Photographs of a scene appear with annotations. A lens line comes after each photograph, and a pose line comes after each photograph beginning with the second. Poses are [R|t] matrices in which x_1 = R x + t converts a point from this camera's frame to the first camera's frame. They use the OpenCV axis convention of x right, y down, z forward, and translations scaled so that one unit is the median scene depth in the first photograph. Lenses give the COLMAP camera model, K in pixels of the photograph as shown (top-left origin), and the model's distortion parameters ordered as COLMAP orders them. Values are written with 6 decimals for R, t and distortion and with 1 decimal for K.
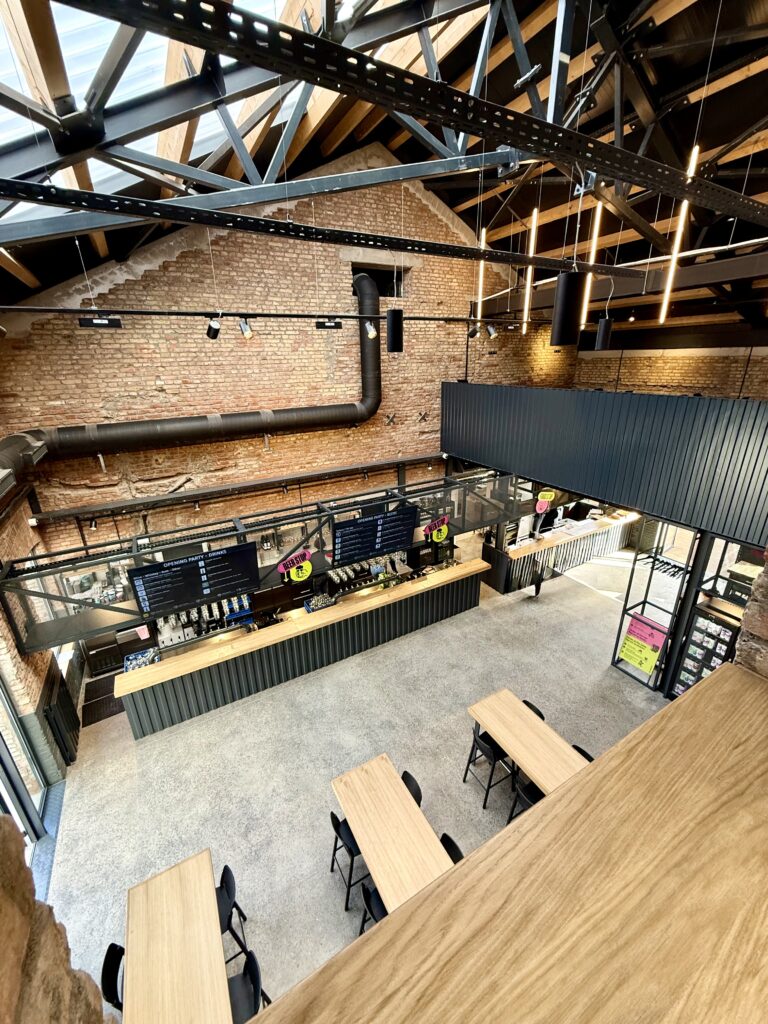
lens RADIAL K [[408.1, 0, 380.9], [0, 408.1, 511.6], [0, 0, 1]] dist [-0.001576, -0.000382]
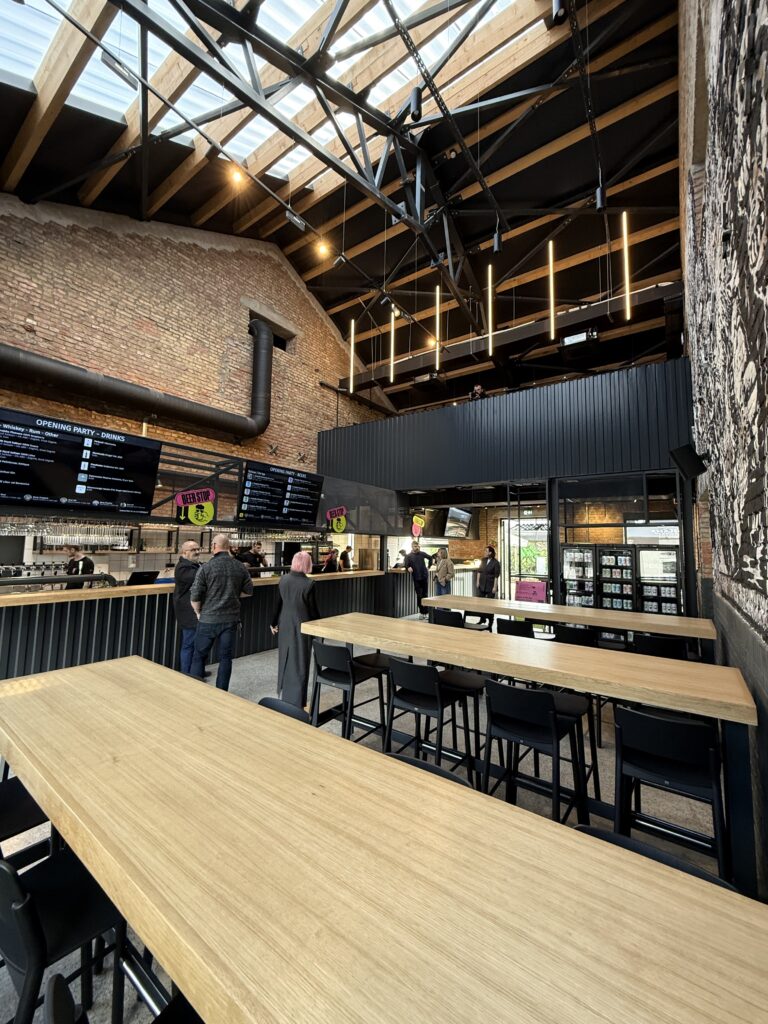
lens RADIAL K [[408.1, 0, 383.4], [0, 408.1, 508.9], [0, 0, 1]] dist [-0.001576, -0.000382]
pose [[0.906225, 0.075198, 0.416056, -0.177325], [0.112466, 0.905727, -0.408668, 0.451178], [-0.407564, 0.417137, 0.812335, 0.141097]]
